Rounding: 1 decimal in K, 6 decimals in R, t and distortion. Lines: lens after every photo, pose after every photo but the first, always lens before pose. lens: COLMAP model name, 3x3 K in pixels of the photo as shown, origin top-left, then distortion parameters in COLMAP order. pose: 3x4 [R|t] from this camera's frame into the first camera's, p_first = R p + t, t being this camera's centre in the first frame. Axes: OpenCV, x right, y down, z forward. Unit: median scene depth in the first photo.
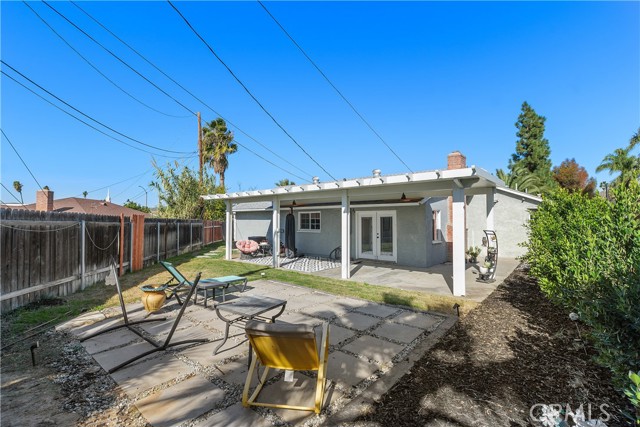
lens RADIAL K [[289.5, 0, 320.8], [0, 289.5, 210.1], [0, 0, 1]] dist [-0.000025, 0.000194]
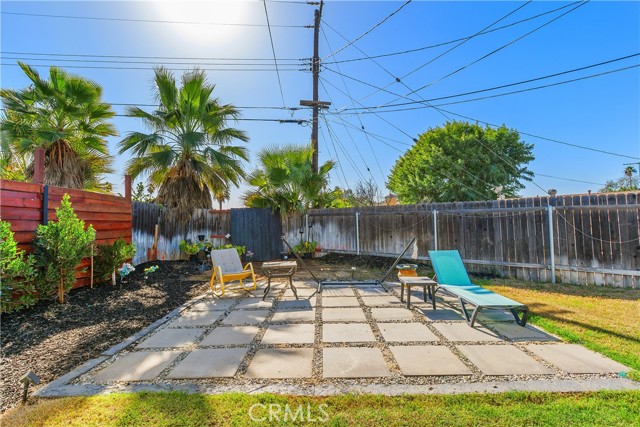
lens RADIAL K [[289.5, 0, 320.8], [0, 289.5, 210.1], [0, 0, 1]] dist [-0.000025, 0.000194]
pose [[-0.771379, -0.016801, -0.636154, 0.445091], [0.044407, 0.995794, -0.080145, 0.132785], [0.634825, -0.090072, -0.767388, 1.814086]]
